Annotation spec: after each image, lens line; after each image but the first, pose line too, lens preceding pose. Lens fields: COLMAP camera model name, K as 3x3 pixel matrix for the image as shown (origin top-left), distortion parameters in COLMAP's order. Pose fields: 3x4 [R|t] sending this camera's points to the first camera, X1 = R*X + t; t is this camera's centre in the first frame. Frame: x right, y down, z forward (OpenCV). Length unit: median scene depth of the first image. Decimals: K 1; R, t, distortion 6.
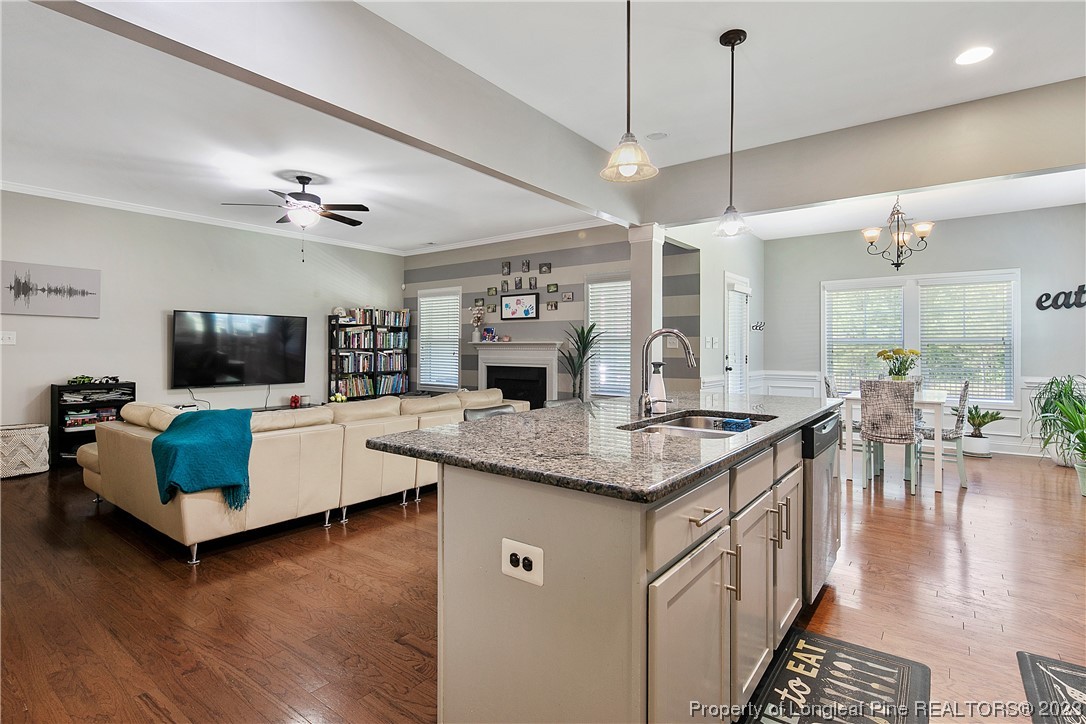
lens RADIAL K [[534.7, 0, 542.9], [0, 534.7, 344.0], [0, 0, 1]] dist [-0.000016, -0.002098]
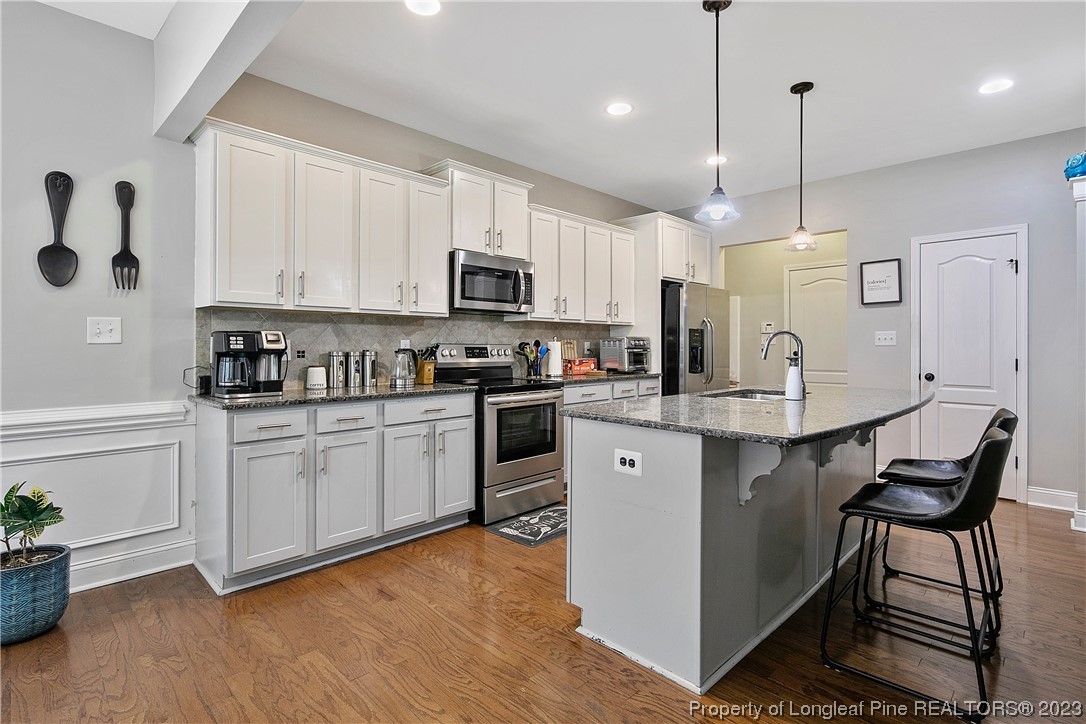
lens RADIAL K [[523.7, 0, 546.7], [0, 523.7, 342.9], [0, 0, 1]] dist [0.003610, -0.000605]
pose [[-0.991996, -0.005719, 0.126141, 0.245814], [-0.007148, 0.999915, -0.010874, 0.008288], [-0.126068, -0.011689, -0.991953, 0.896553]]
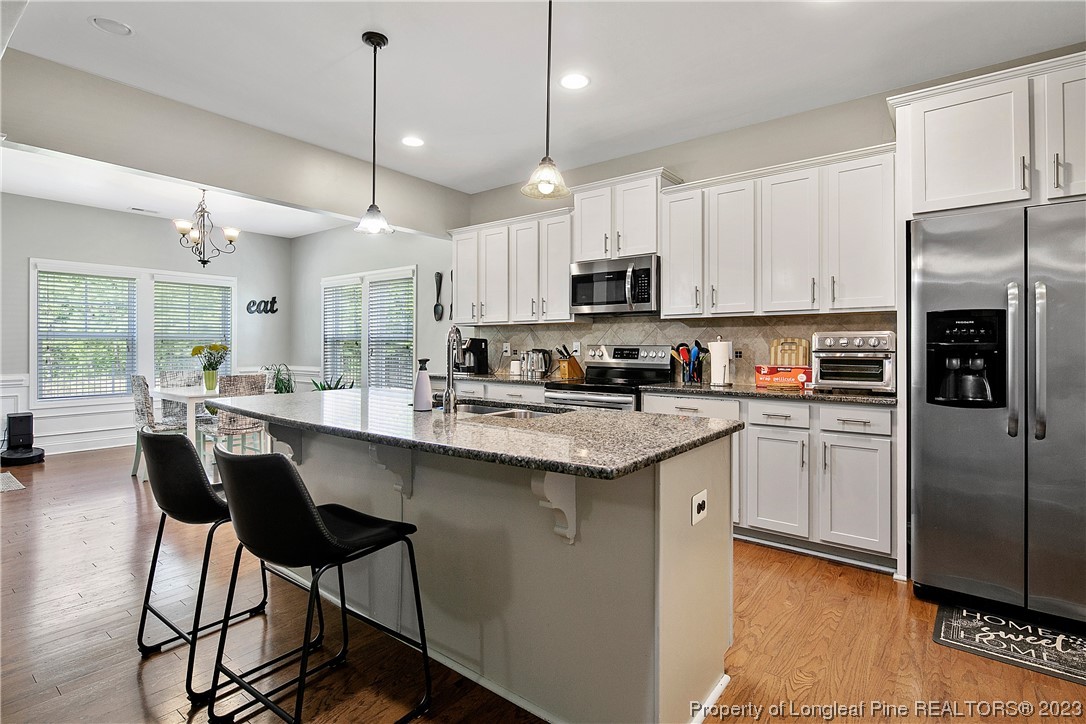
lens RADIAL K [[525.3, 0, 545.1], [0, 525.3, 345.6], [0, 0, 1]] dist [-0.001625, -0.000880]
pose [[0.004691, -0.002659, 0.999985, -0.302073], [-0.009176, 0.999954, 0.002702, 0.002376], [-0.999947, -0.009188, 0.004666, 0.312216]]
